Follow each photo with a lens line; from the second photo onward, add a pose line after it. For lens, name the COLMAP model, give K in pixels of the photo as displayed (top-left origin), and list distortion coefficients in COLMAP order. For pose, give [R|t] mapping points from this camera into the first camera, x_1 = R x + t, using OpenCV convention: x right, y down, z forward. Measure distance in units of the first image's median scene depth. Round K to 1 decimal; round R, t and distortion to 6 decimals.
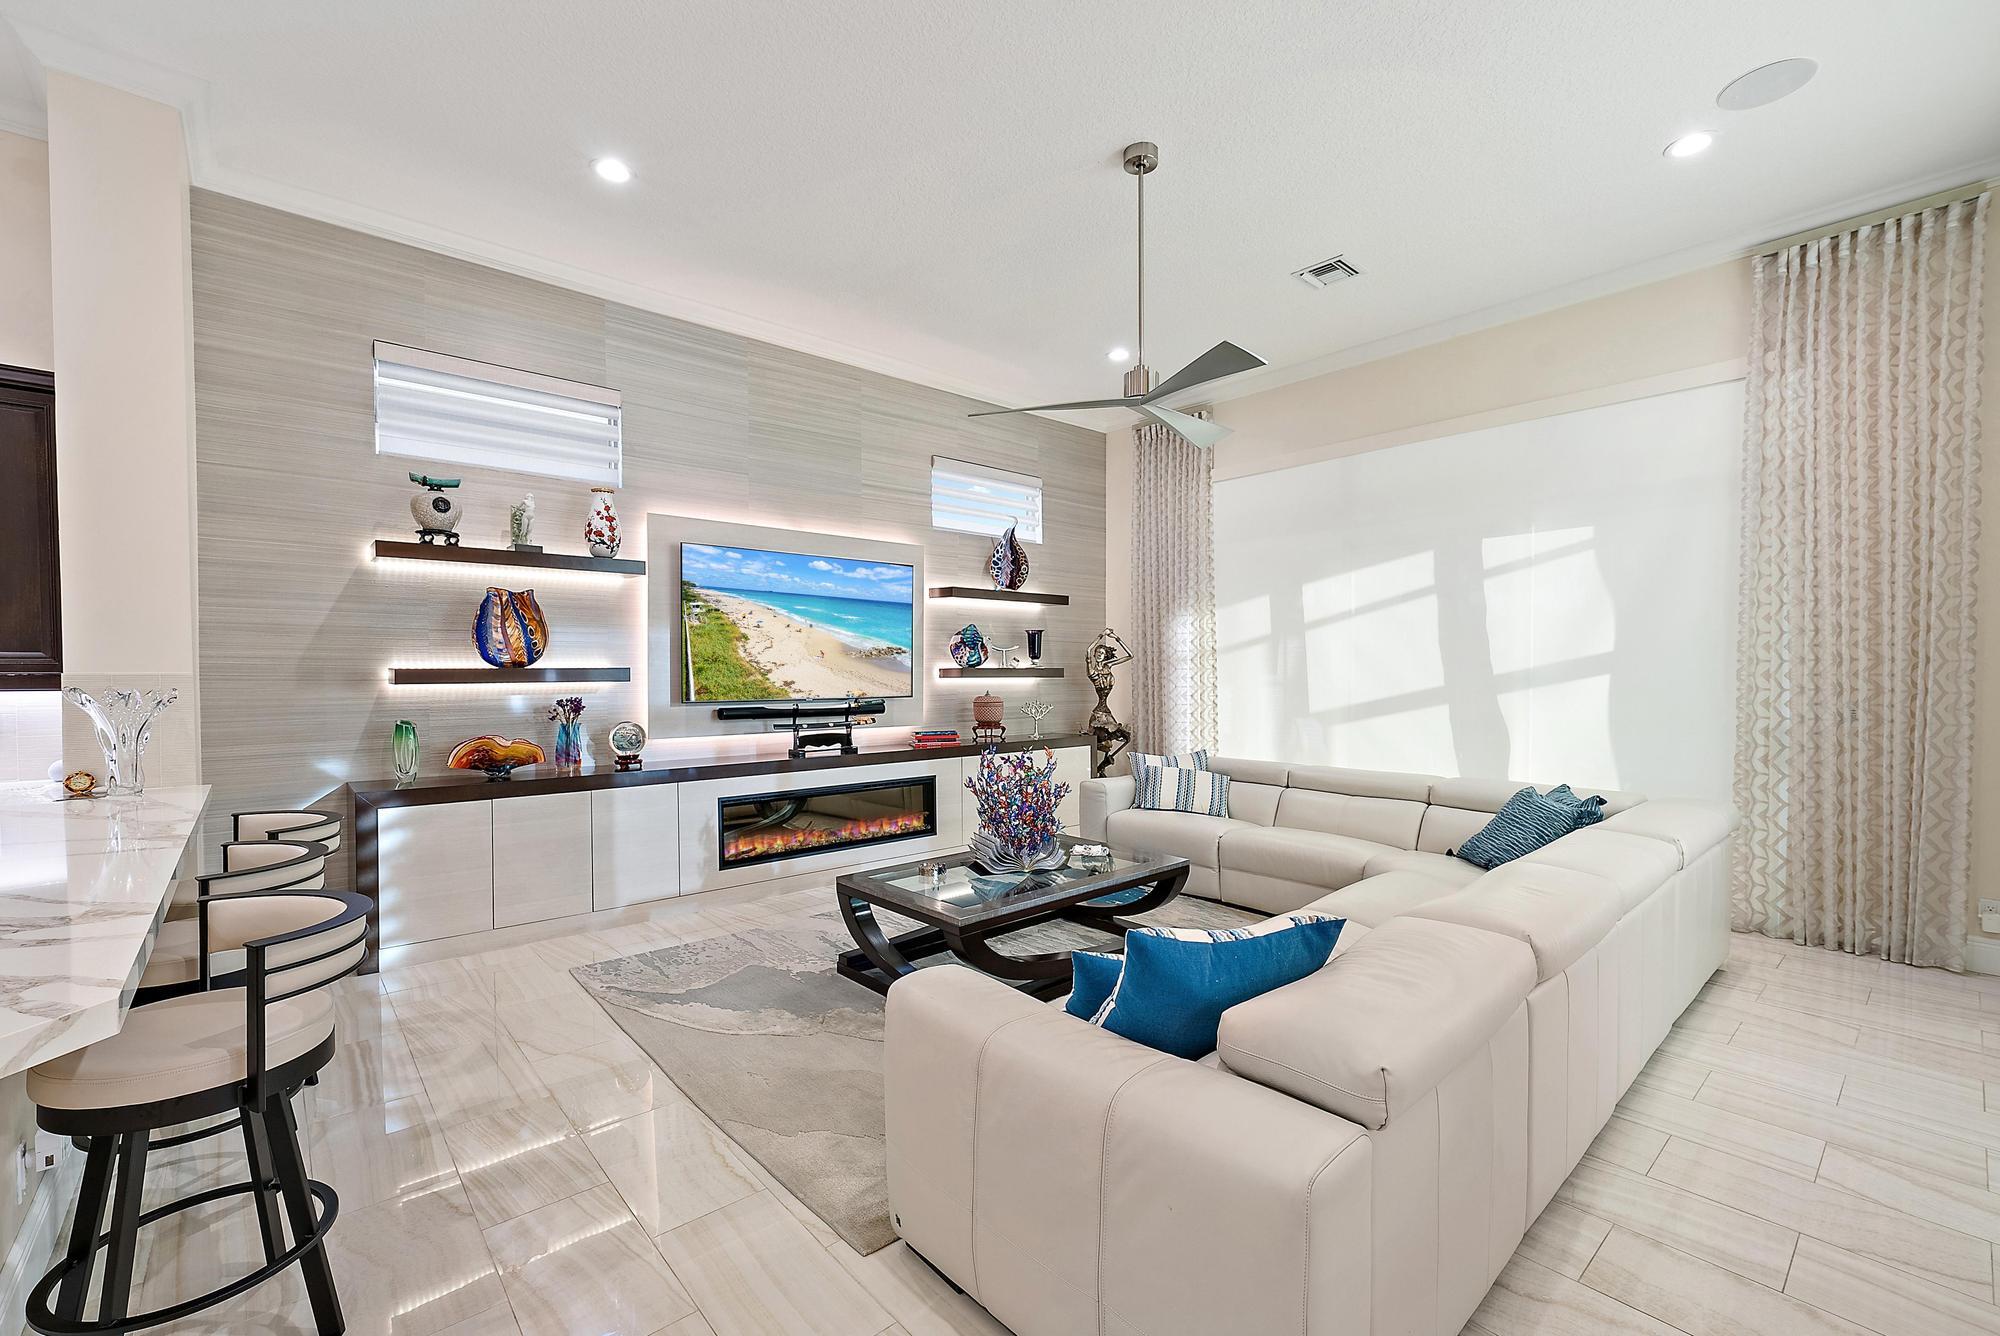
lens RADIAL K [[841.2, 0, 994.7], [0, 841.2, 691.7], [0, 0, 1]] dist [0.000037, 0.000014]
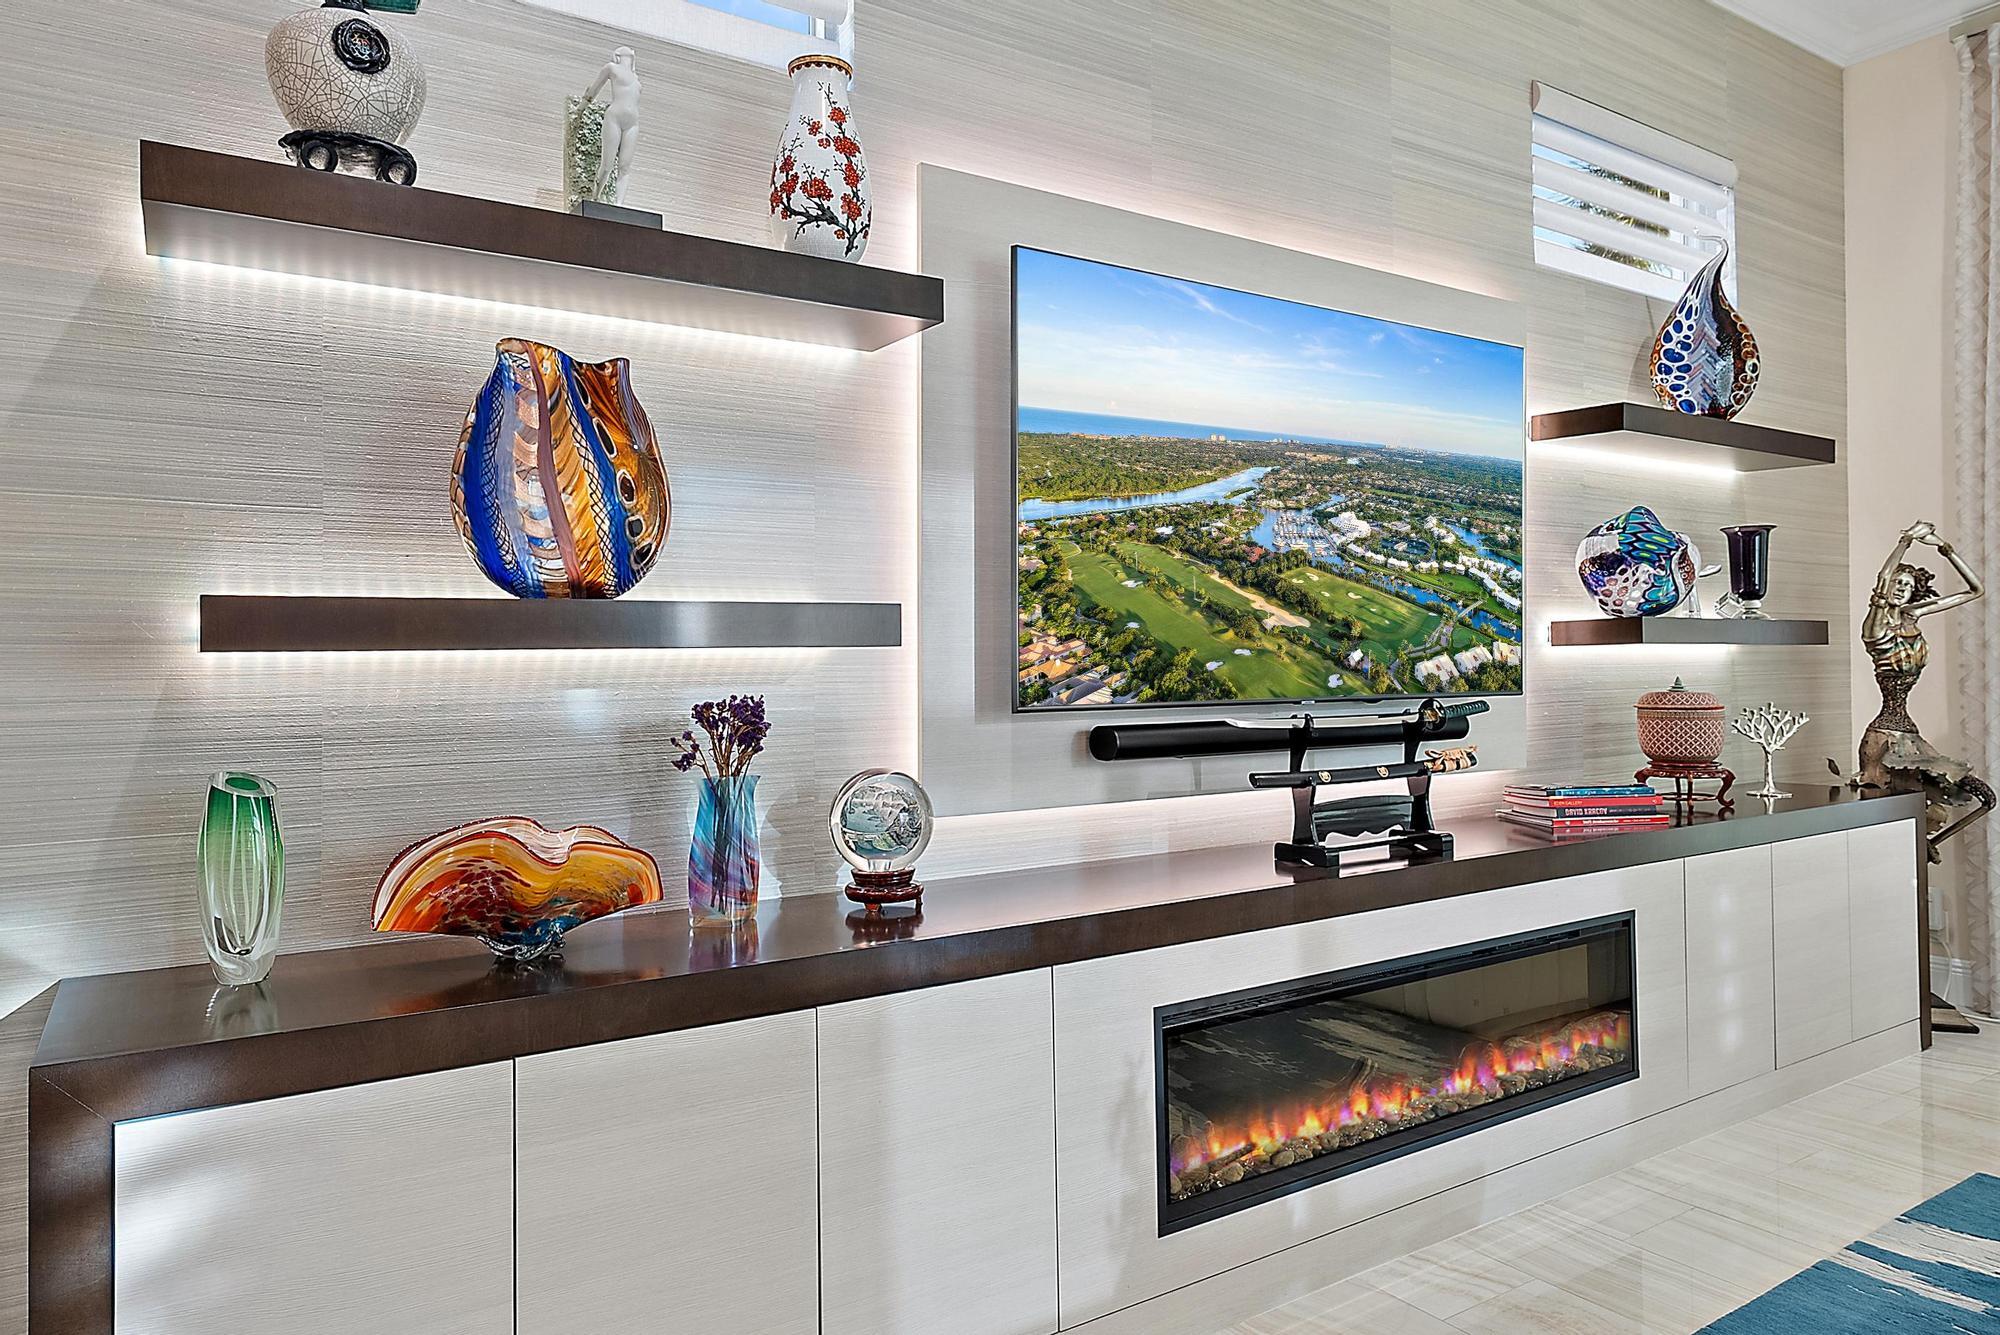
lens RADIAL K [[1287.8, 0, 1006.7], [0, 1287.8, 658.5], [0, 0, 1]] dist [-0.001710, -0.002144]
pose [[0.991327, -0.006153, -0.131276, -0.316217], [0.003060, 0.999713, -0.023747, 0.004070], [0.131385, 0.023140, 0.991061, 0.495320]]
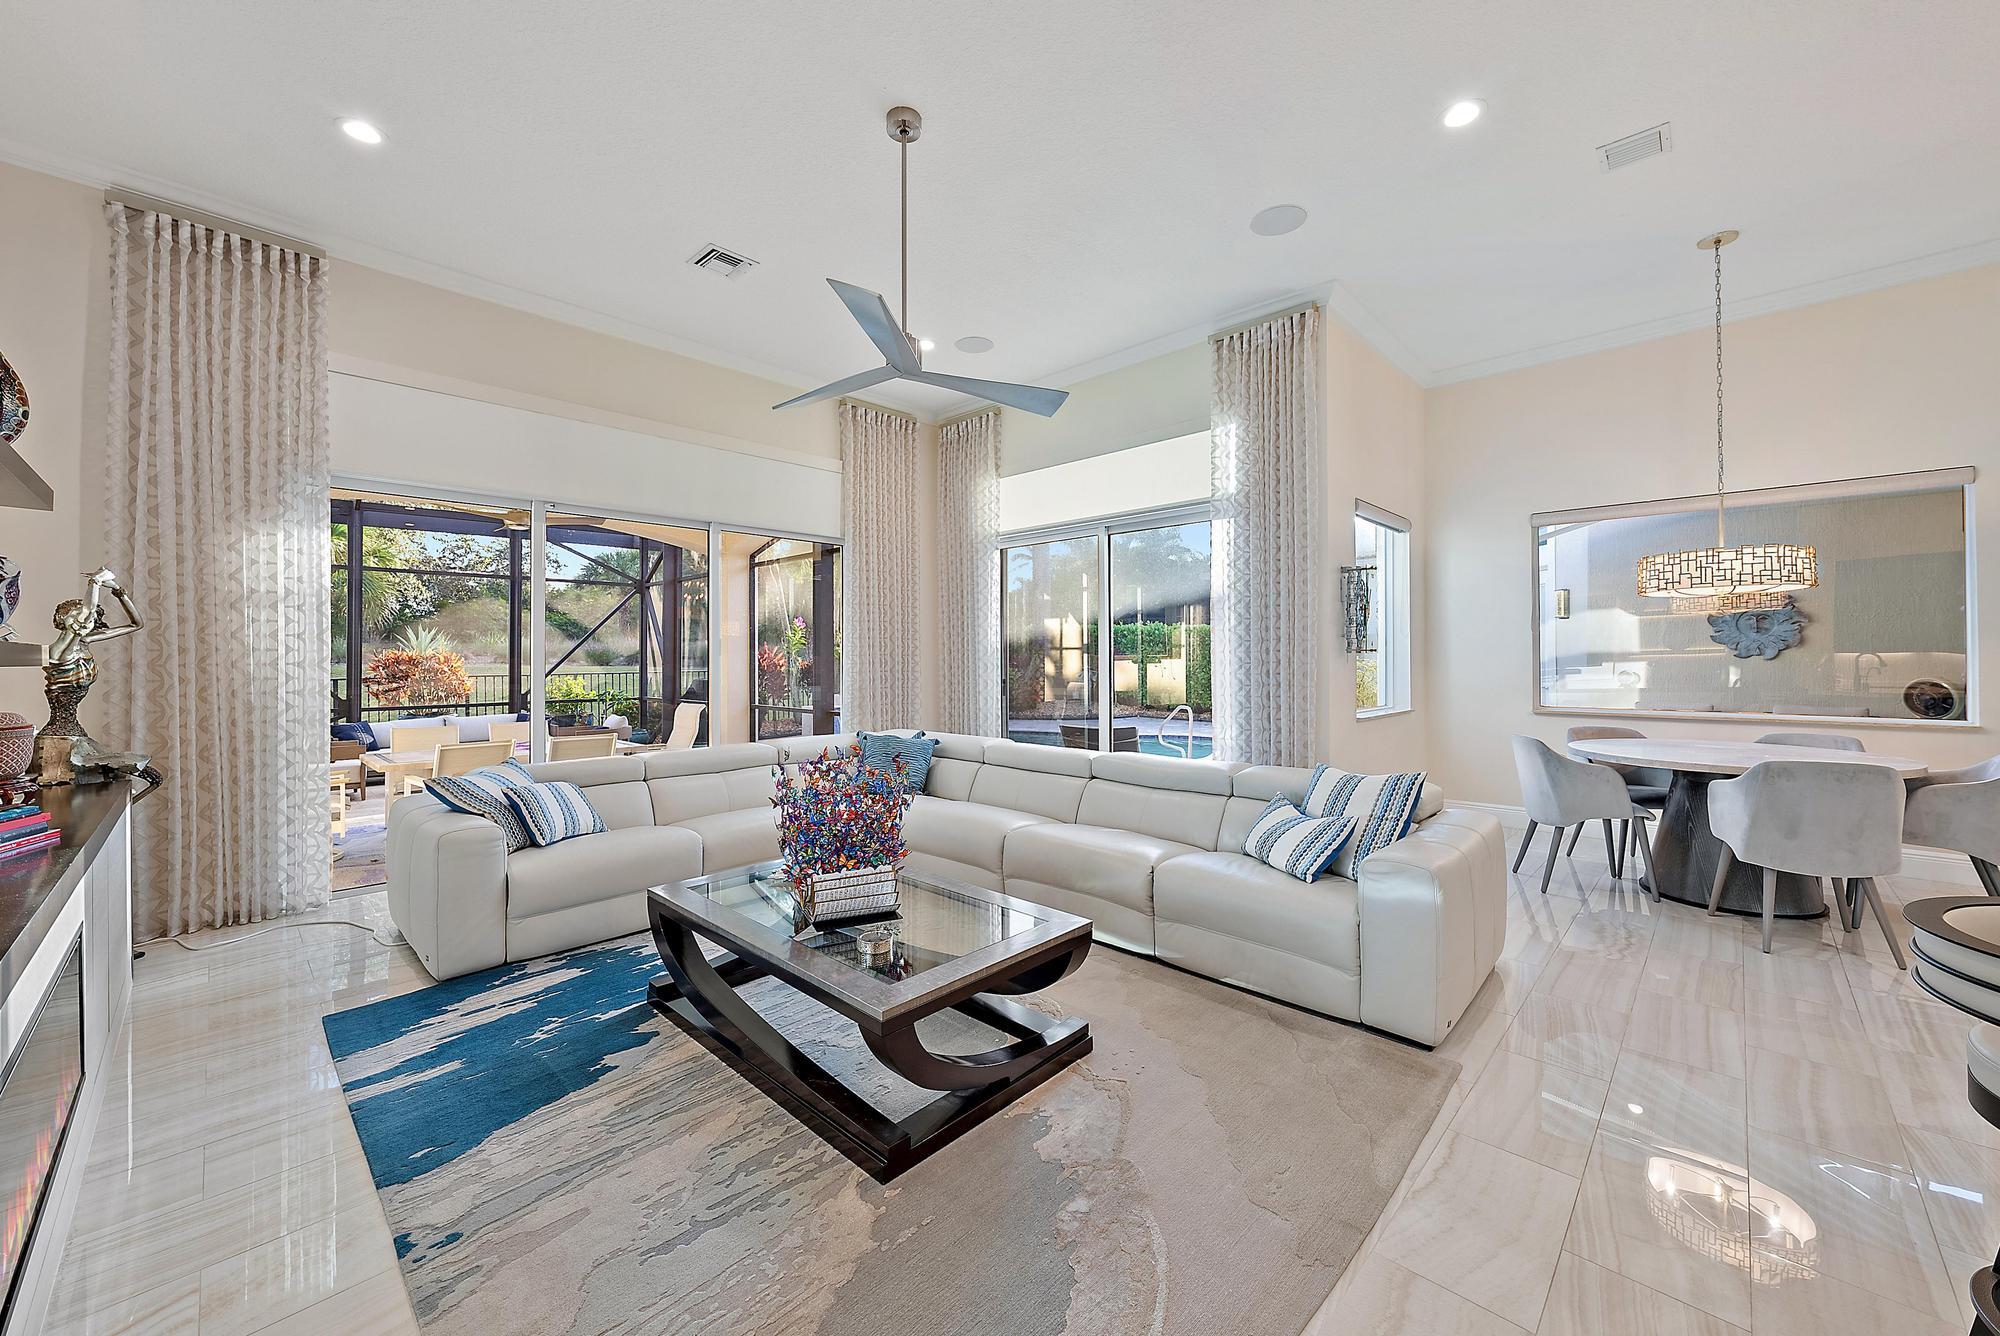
lens RADIAL K [[753.6, 0, 1000.0], [0, 753.6, 668.0], [0, 0, 1]] dist [0.000843, 0.000090]
pose [[-0.090685, -0.003717, 0.995873, -0.533344], [0.027720, 0.999596, 0.006255, -0.005057], [-0.995494, 0.028173, -0.090545, 0.741077]]
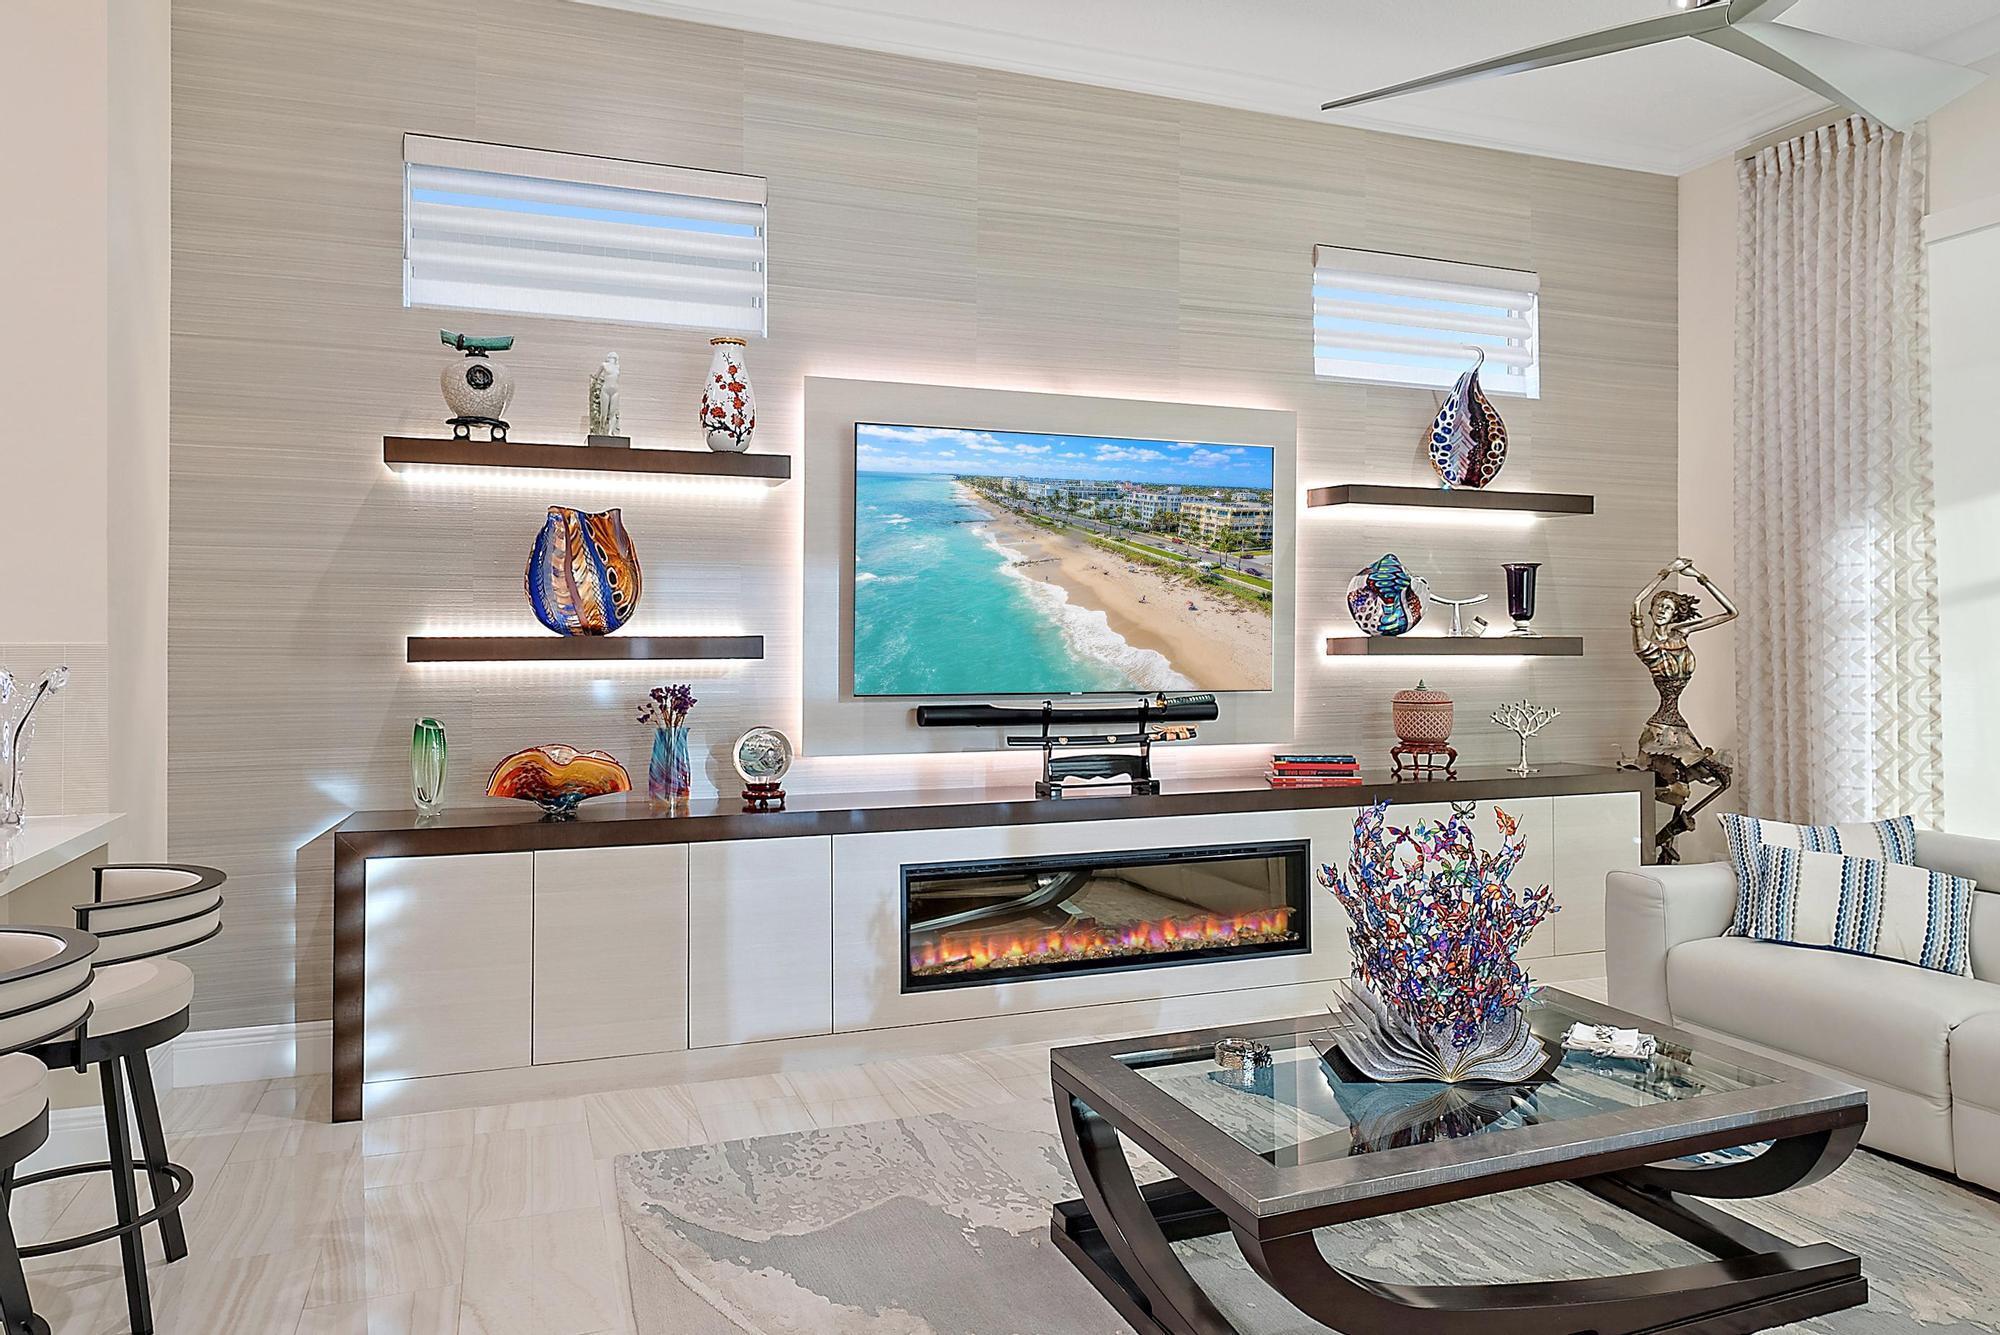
lens RADIAL K [[1311.8, 0, 1003.5], [0, 1311.8, 643.6], [0, 0, 1]] dist [0.001000, -0.000022]
pose [[0.936185, 0.001955, -0.351502, 0.047091], [-0.010331, 0.999706, -0.021956, -0.004409], [0.351356, 0.024186, 0.935929, 0.188374]]
